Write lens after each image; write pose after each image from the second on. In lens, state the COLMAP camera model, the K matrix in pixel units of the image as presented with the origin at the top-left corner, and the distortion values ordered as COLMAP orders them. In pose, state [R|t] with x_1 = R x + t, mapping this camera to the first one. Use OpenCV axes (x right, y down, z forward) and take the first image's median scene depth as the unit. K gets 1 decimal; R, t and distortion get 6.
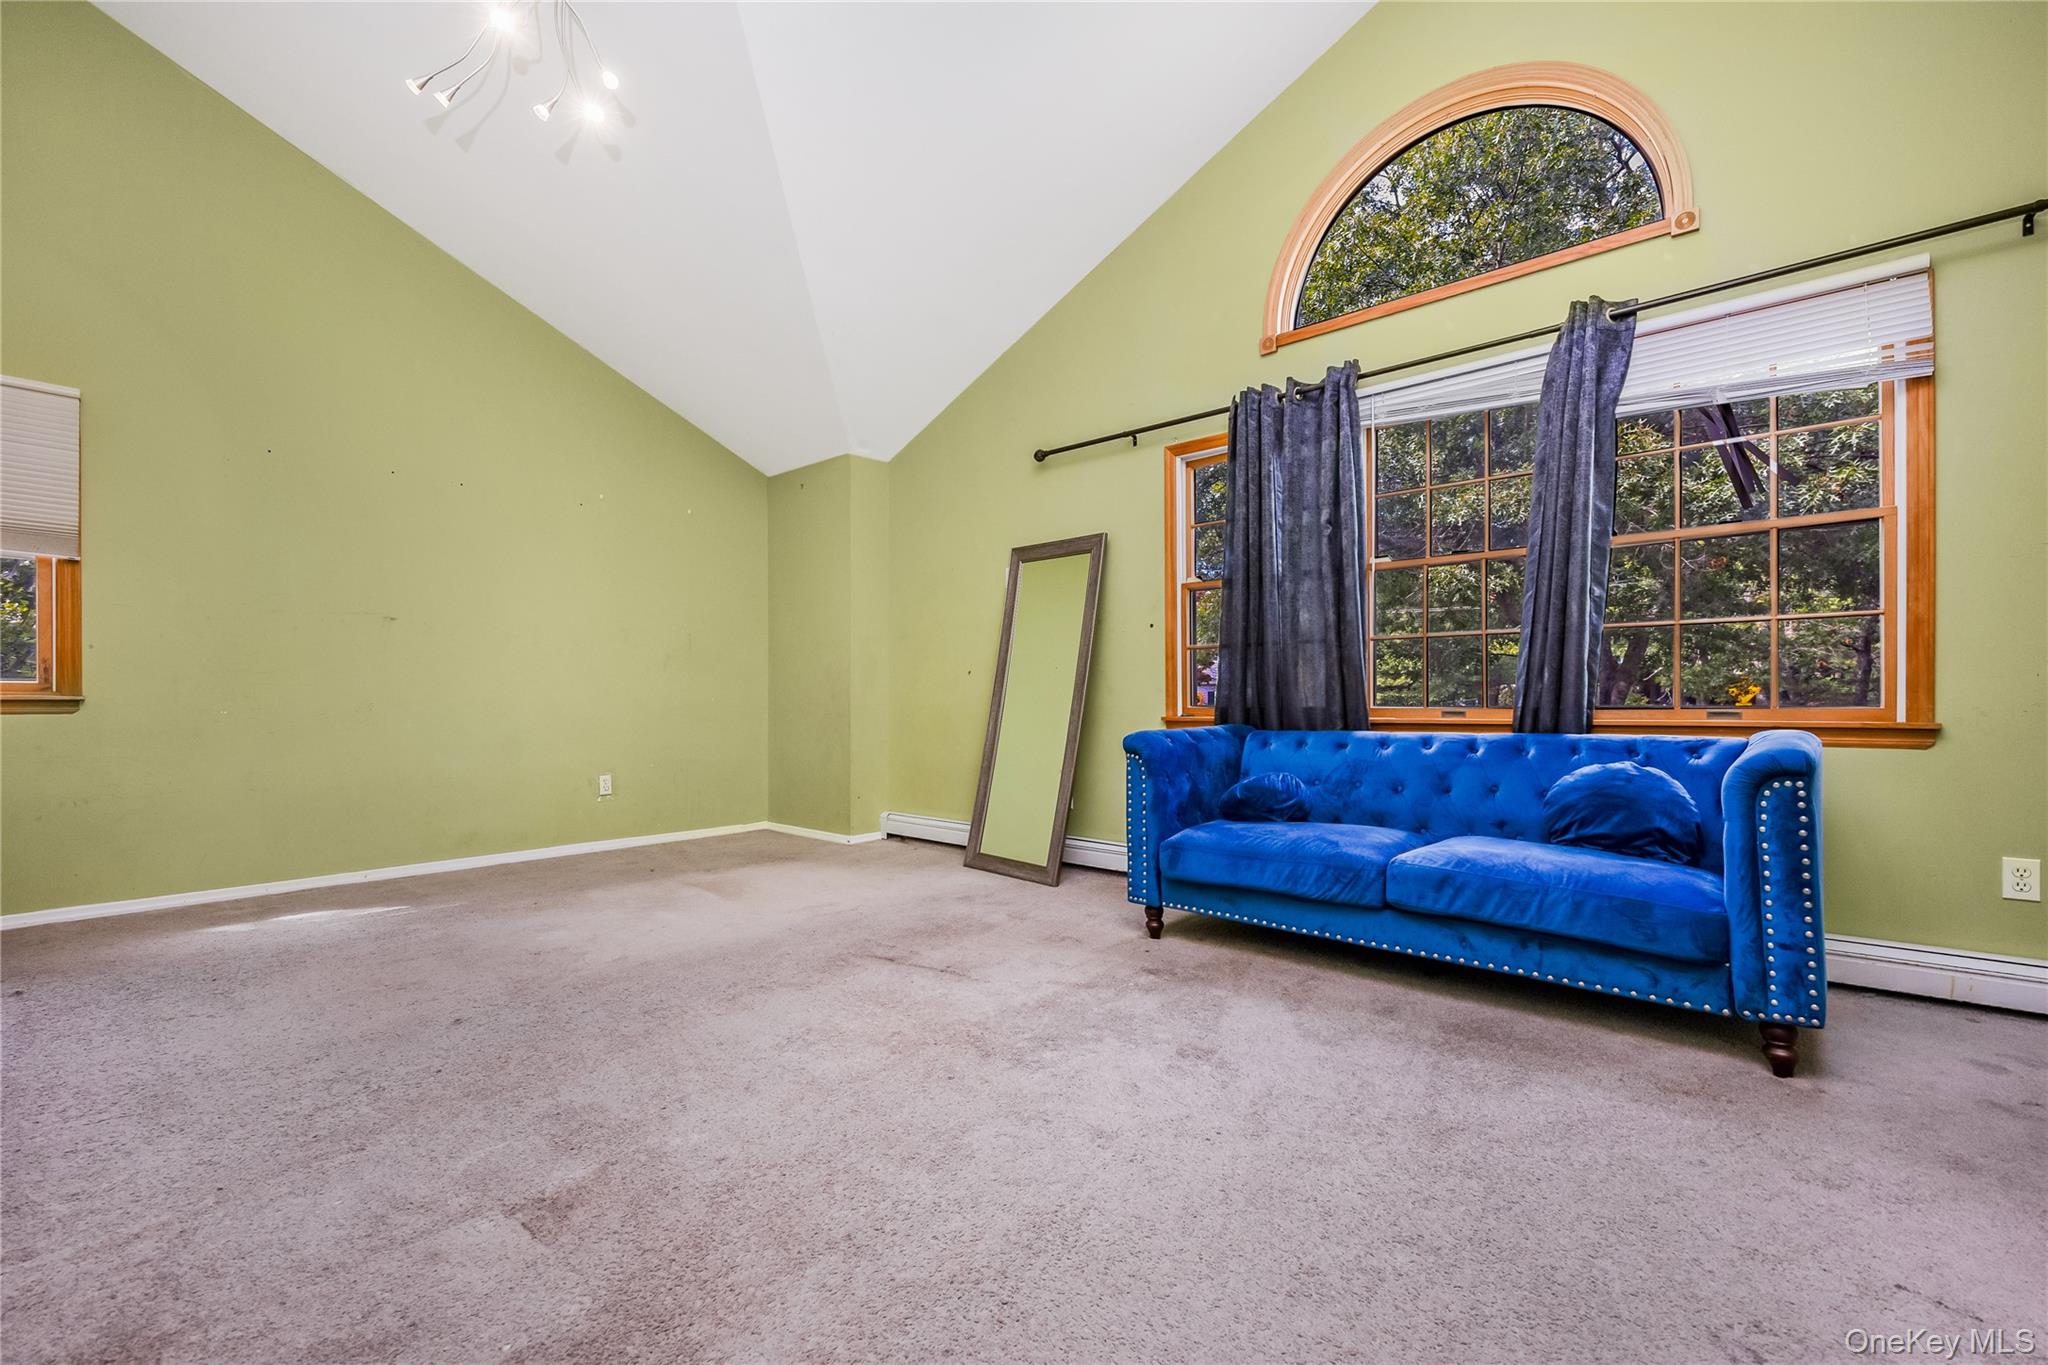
lens RADIAL K [[839.7, 0, 1022.3], [0, 839.7, 693.6], [0, 0, 1]] dist [0.003670, 0.000888]
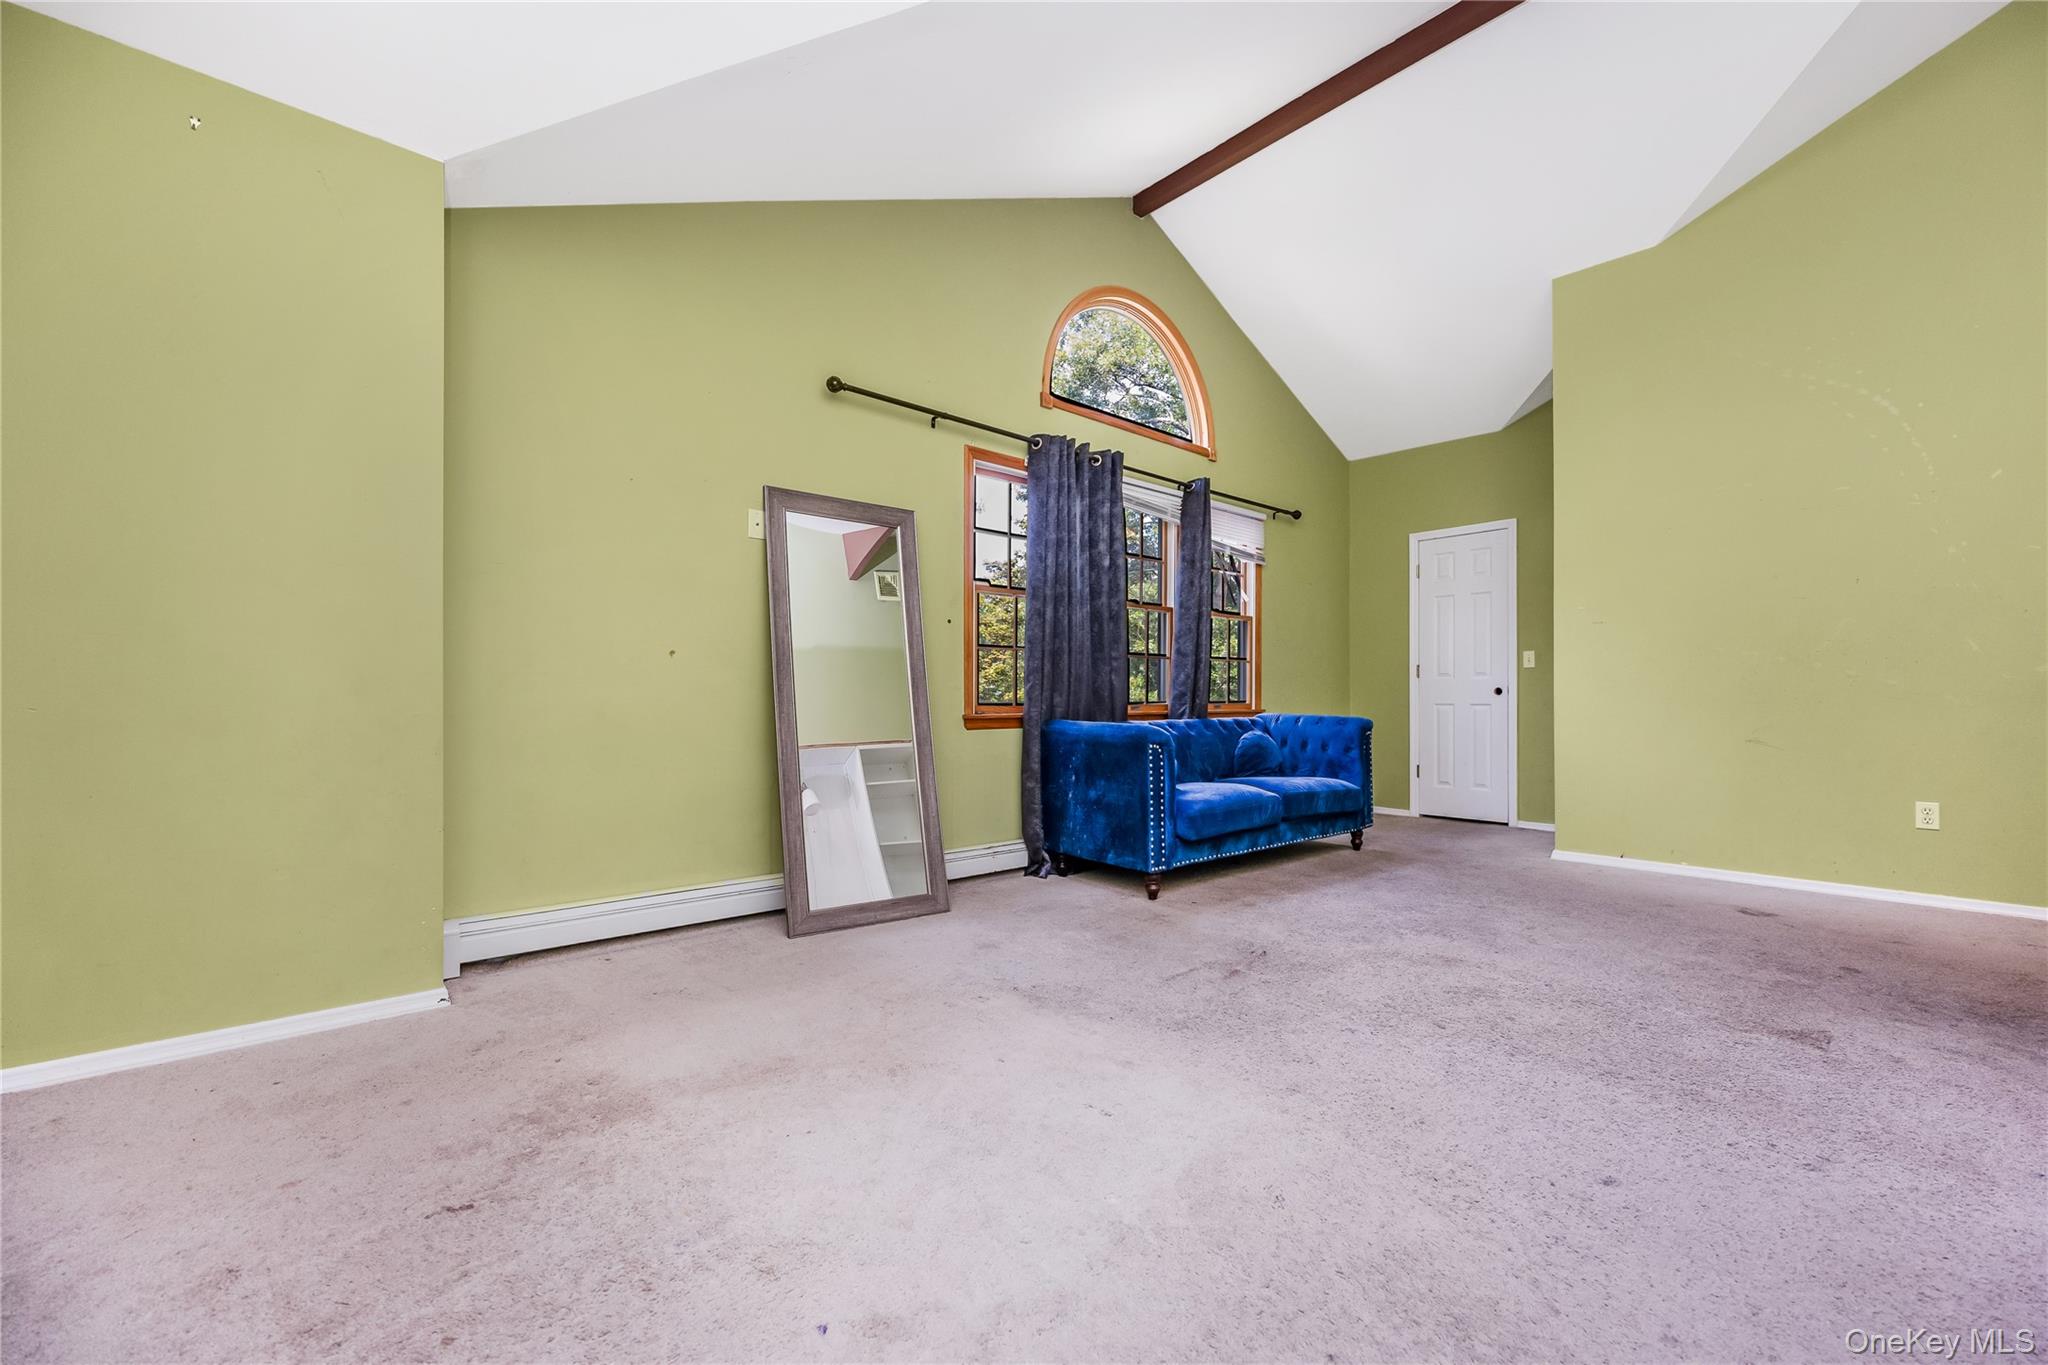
lens RADIAL K [[839.7, 0, 1023.2], [0, 839.7, 696.0], [0, 0, 1]] dist [0.003670, 0.000888]
pose [[0.124281, 0.012242, 0.992172, -0.871789], [-0.007170, 0.999909, -0.011440, 0.017577], [-0.992221, -0.005692, 0.124357, 0.869319]]
